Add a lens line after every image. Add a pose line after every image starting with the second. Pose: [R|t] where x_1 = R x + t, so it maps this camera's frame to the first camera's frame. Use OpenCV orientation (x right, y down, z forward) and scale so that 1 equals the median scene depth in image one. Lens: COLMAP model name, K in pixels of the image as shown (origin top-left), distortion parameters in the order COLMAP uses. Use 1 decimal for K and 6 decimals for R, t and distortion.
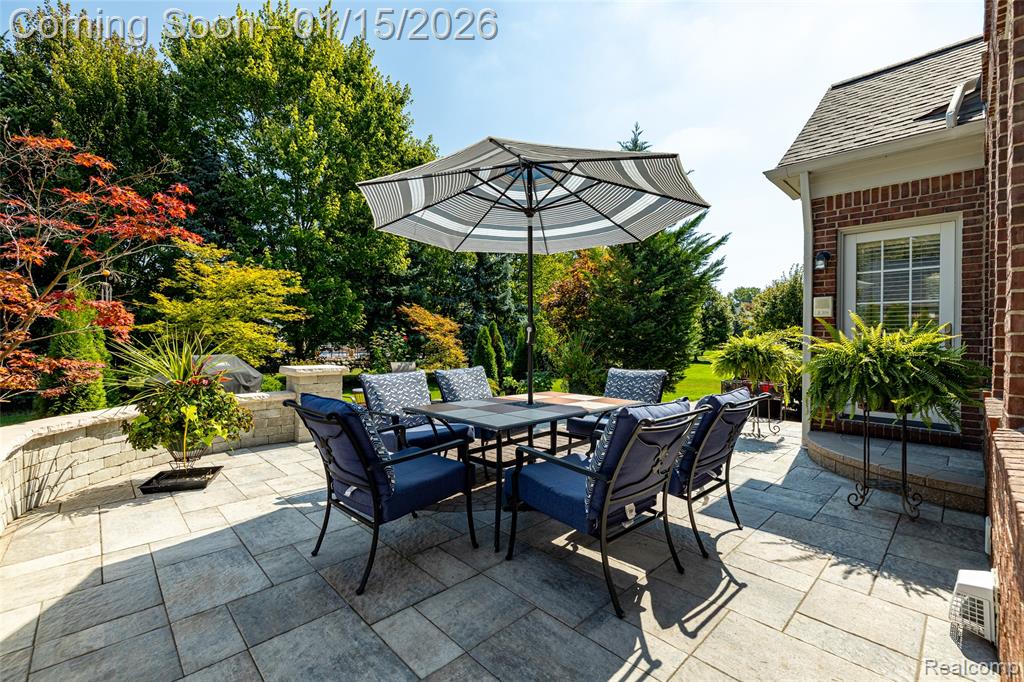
lens RADIAL K [[430.1, 0, 512.5], [0, 430.1, 339.9], [0, 0, 1]] dist [-0.000652, 0.000351]
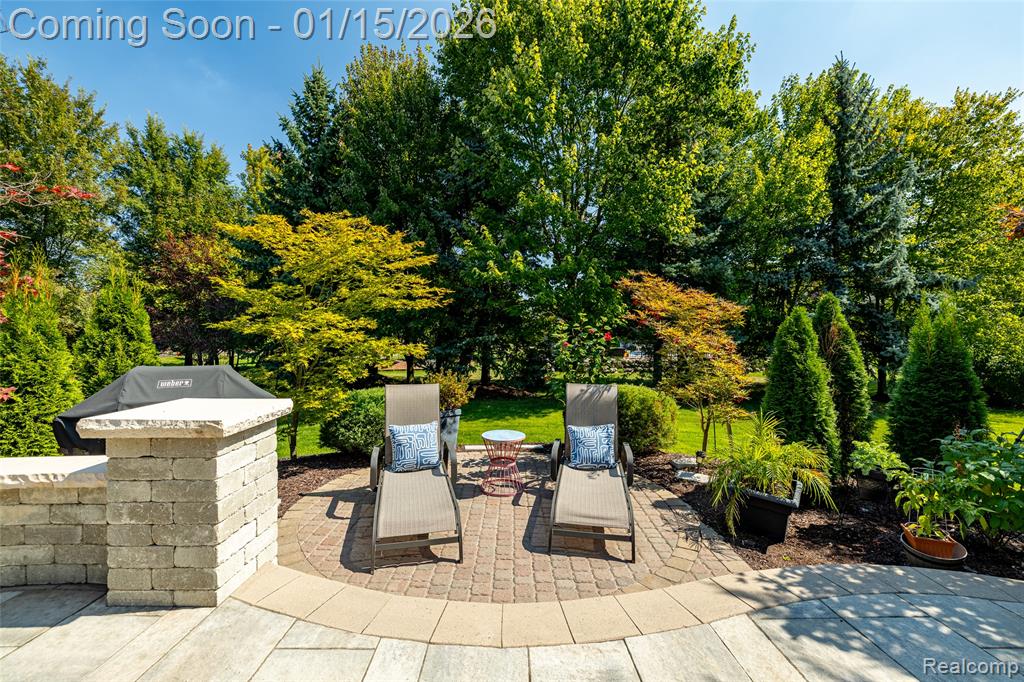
lens RADIAL K [[430.1, 0, 509.8], [0, 430.1, 340.5], [0, 0, 1]] dist [-0.000652, 0.000351]
pose [[0.722722, 0.001590, -0.691137, 0.011784], [0.001950, 0.999989, 0.004340, -0.000946], [0.691136, -0.004484, 0.722711, 0.301325]]
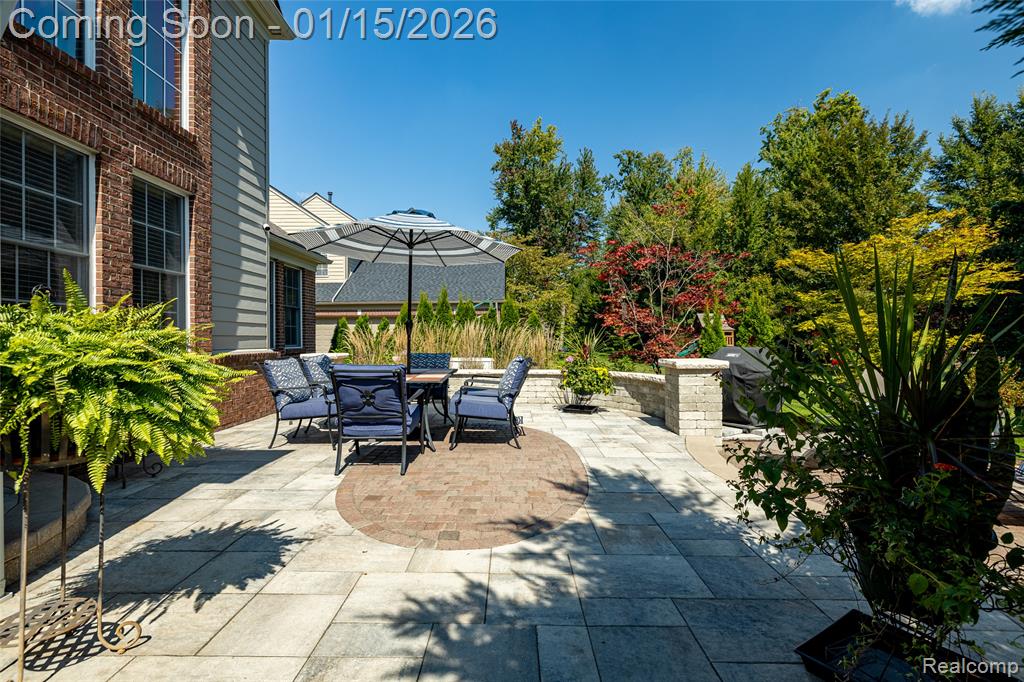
lens RADIAL K [[475.0, 0, 516.4], [0, 475.0, 341.8], [0, 0, 1]] dist [-0.011085, -0.000132]
pose [[-0.687012, 0.003644, -0.726636, 0.195804], [-0.001181, 0.999981, 0.006132, 0.004713], [0.726645, 0.005071, -0.686995, 0.477053]]
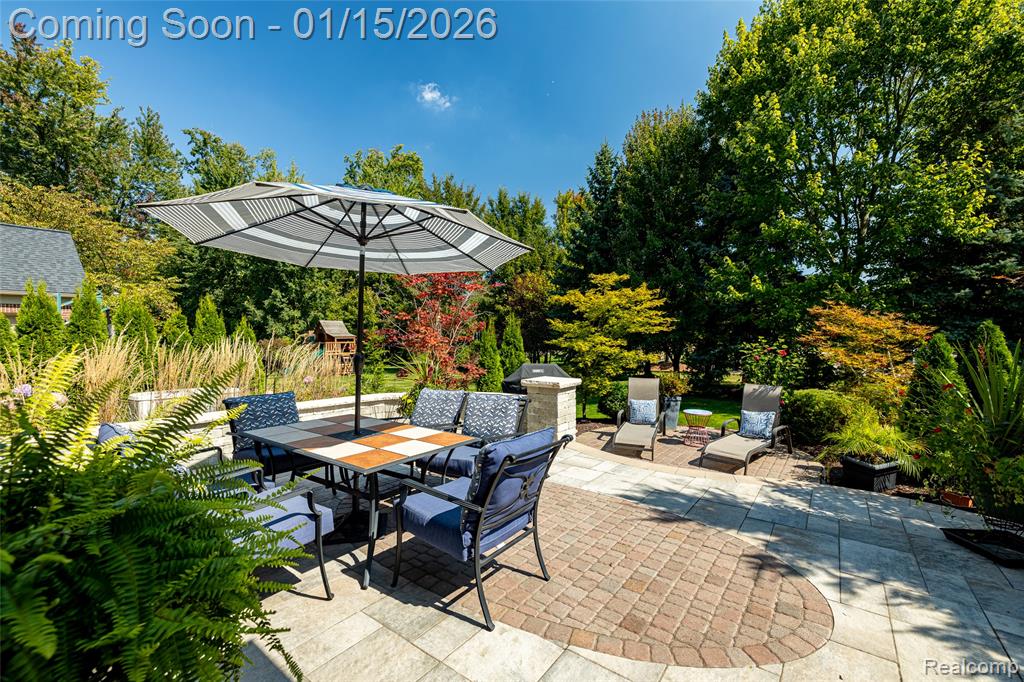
lens RADIAL K [[430.1, 0, 517.2], [0, 430.1, 338.5], [0, 0, 1]] dist [-0.000652, 0.000351]
pose [[0.171593, -0.002542, -0.985165, 0.214493], [-0.001603, 0.999995, -0.002859, -0.013999], [0.985167, 0.002070, 0.171588, 0.237345]]
